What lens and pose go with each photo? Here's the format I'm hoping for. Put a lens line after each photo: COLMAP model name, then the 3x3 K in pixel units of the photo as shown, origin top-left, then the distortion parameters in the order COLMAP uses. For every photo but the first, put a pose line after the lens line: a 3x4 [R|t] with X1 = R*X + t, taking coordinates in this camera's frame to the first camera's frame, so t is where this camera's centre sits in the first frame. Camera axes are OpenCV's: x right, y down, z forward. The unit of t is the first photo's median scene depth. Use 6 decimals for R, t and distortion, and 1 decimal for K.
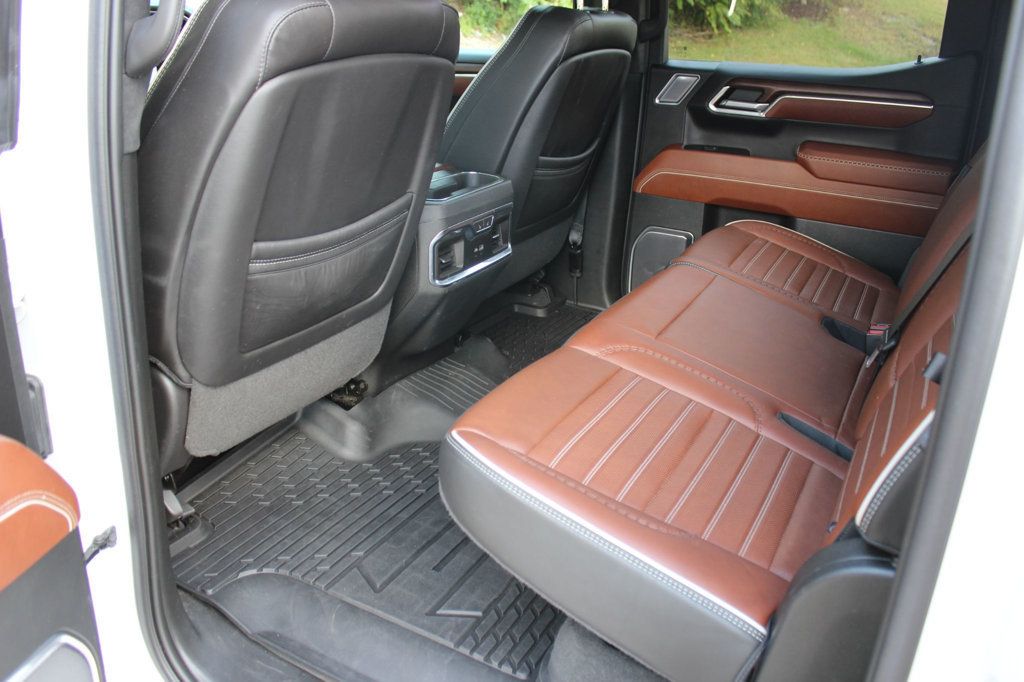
lens RADIAL K [[850.9, 0, 512.0], [0, 850.9, 341.0], [0, 0, 1]] dist [-0.160526, 0.128500]
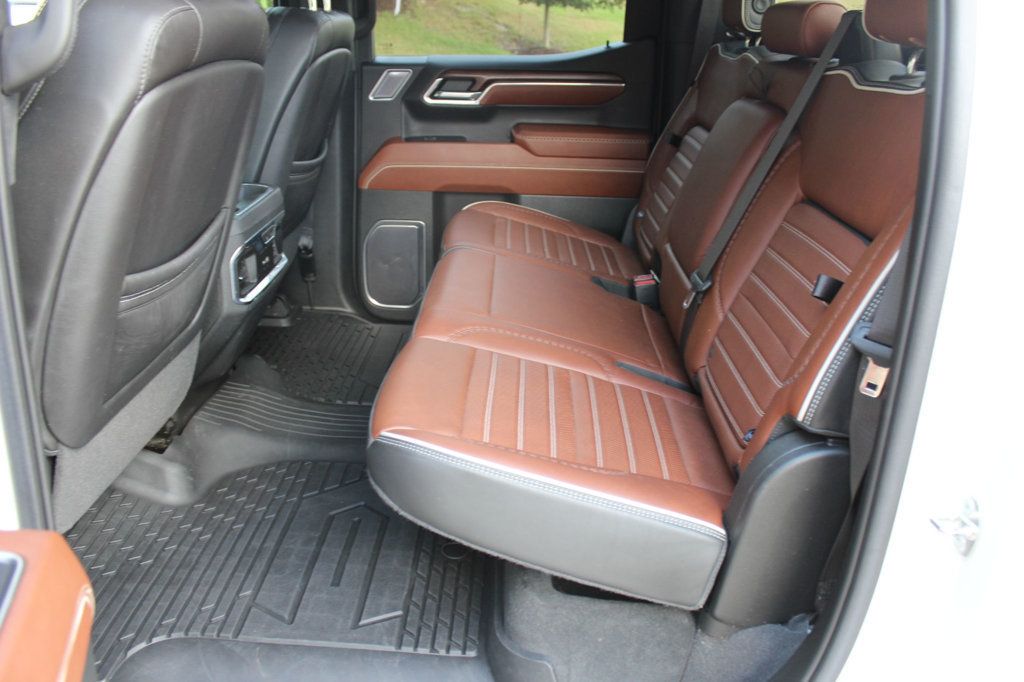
lens RADIAL K [[850.9, 0, 512.0], [0, 850.9, 341.0], [0, 0, 1]] dist [-0.160526, 0.128500]
pose [[0.891470, -0.173920, 0.418370, -0.209007], [0.172802, 0.984107, 0.040892, -0.009388], [-0.418833, 0.035841, 0.907356, 0.017349]]
